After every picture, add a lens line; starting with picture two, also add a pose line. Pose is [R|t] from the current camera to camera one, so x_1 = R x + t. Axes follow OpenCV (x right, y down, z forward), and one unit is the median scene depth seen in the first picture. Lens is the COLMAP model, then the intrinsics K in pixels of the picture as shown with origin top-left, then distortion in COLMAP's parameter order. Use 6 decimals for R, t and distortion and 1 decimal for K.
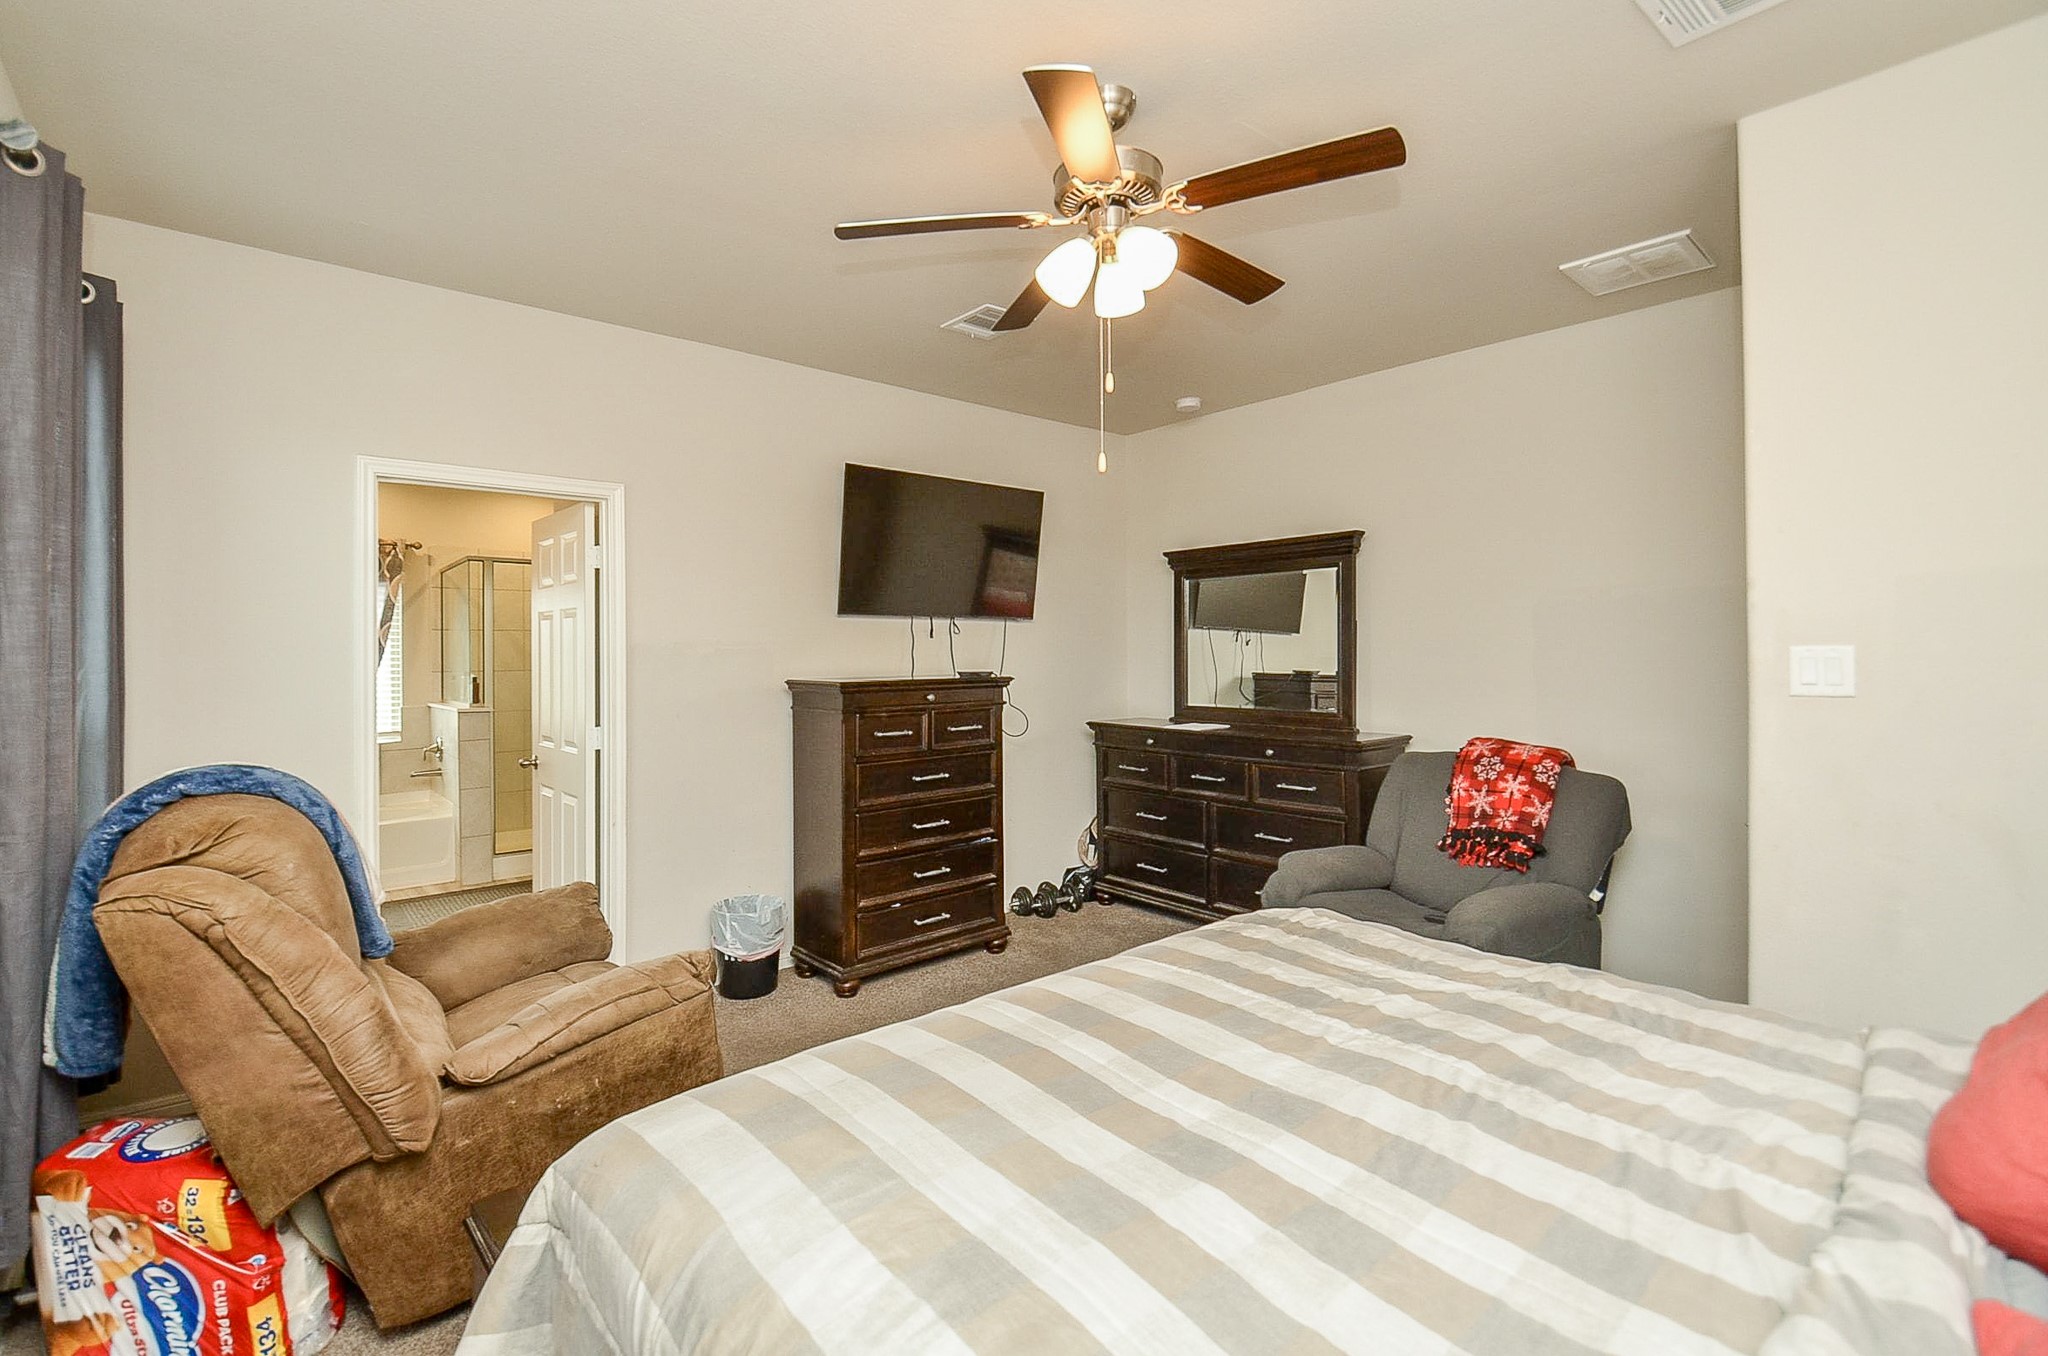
lens RADIAL K [[889.5, 0, 1023.0], [0, 889.5, 662.5], [0, 0, 1]] dist [-0.000518, -0.003520]
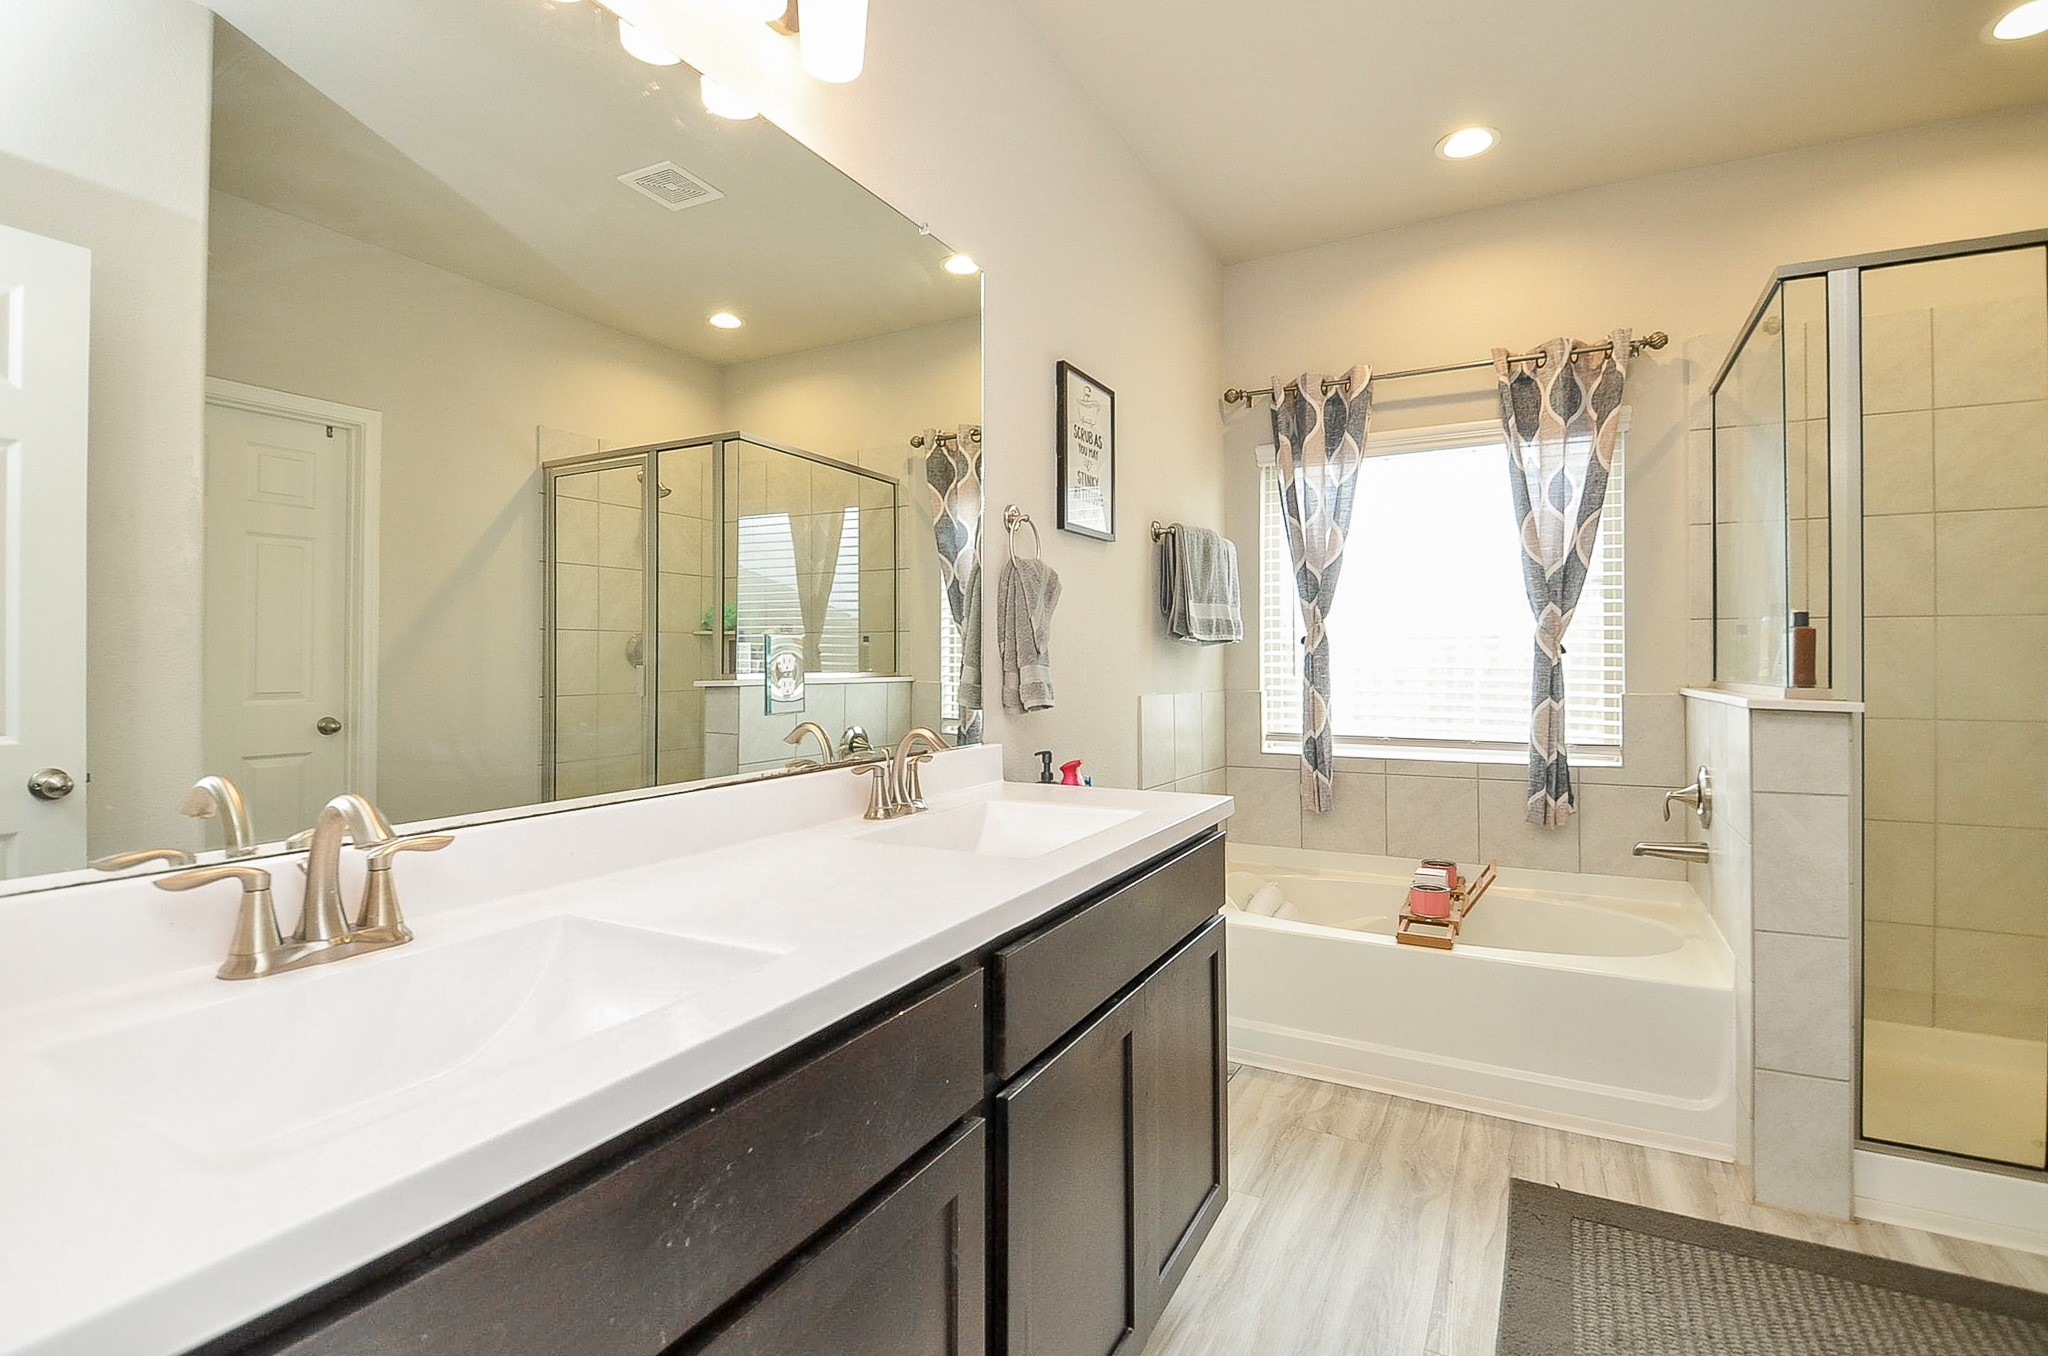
lens RADIAL K [[935.5, 0, 1006.0], [0, 935.5, 656.6], [0, 0, 1]] dist [0.001877, -0.006538]
pose [[0.320951, 0.001954, -0.947094, -0.341584], [-0.001225, 0.999998, 0.001648, 0.030642], [0.947095, 0.000632, 0.320953, 0.541652]]
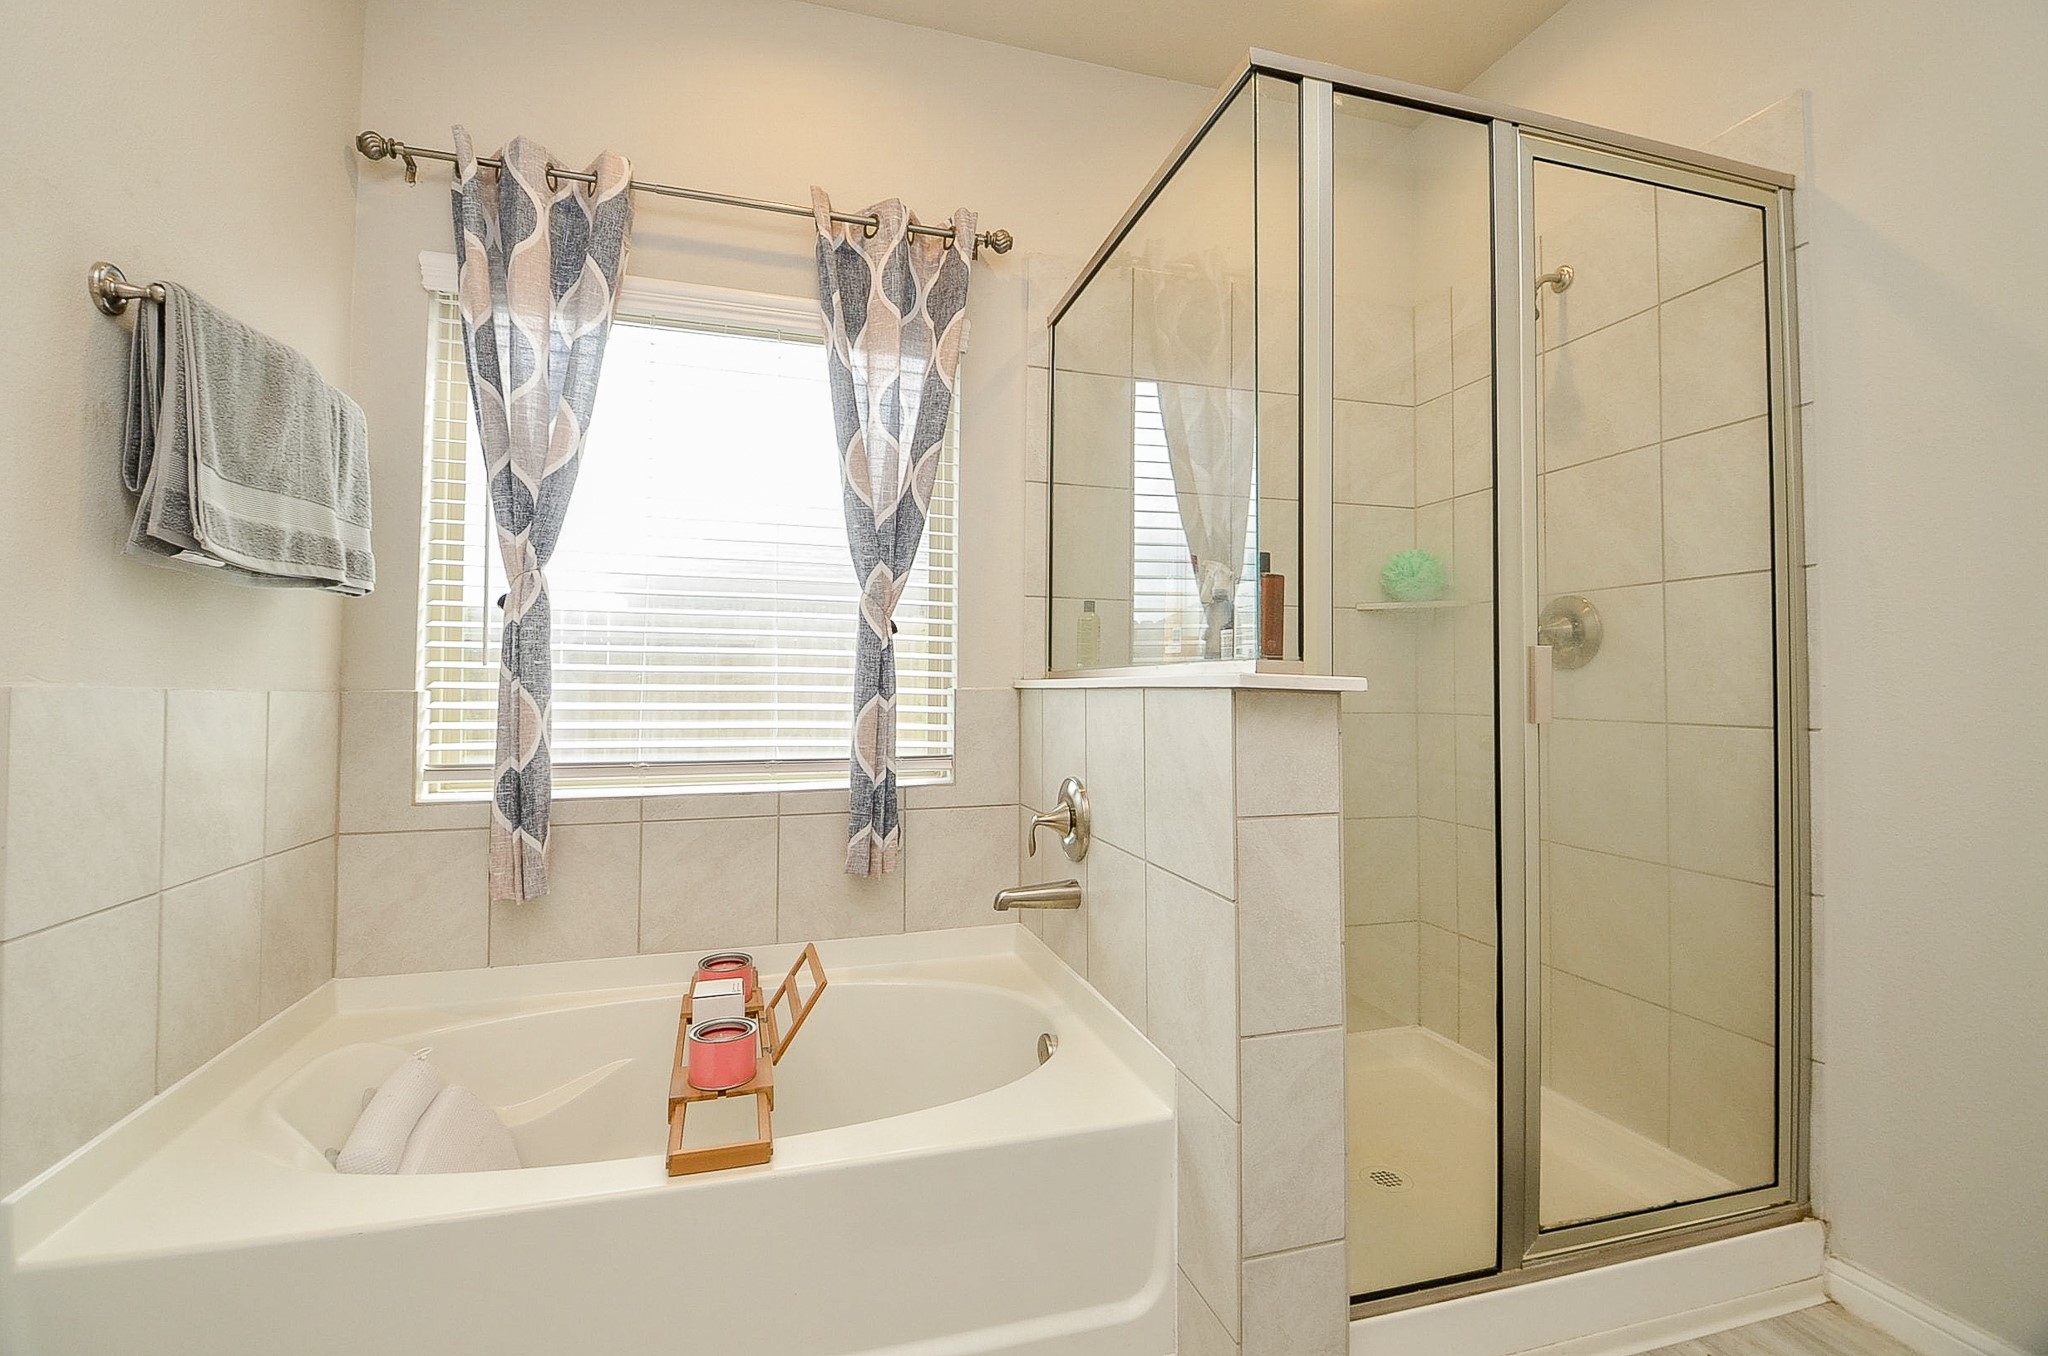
lens RADIAL K [[889.5, 0, 1013.0], [0, 889.5, 661.8], [0, 0, 1]] dist [-0.000518, -0.003520]
pose [[0.904286, -0.001061, -0.426926, -0.533858], [-0.011523, 0.999572, -0.026892, 0.049512], [0.426771, 0.029238, 0.903887, 0.695572]]
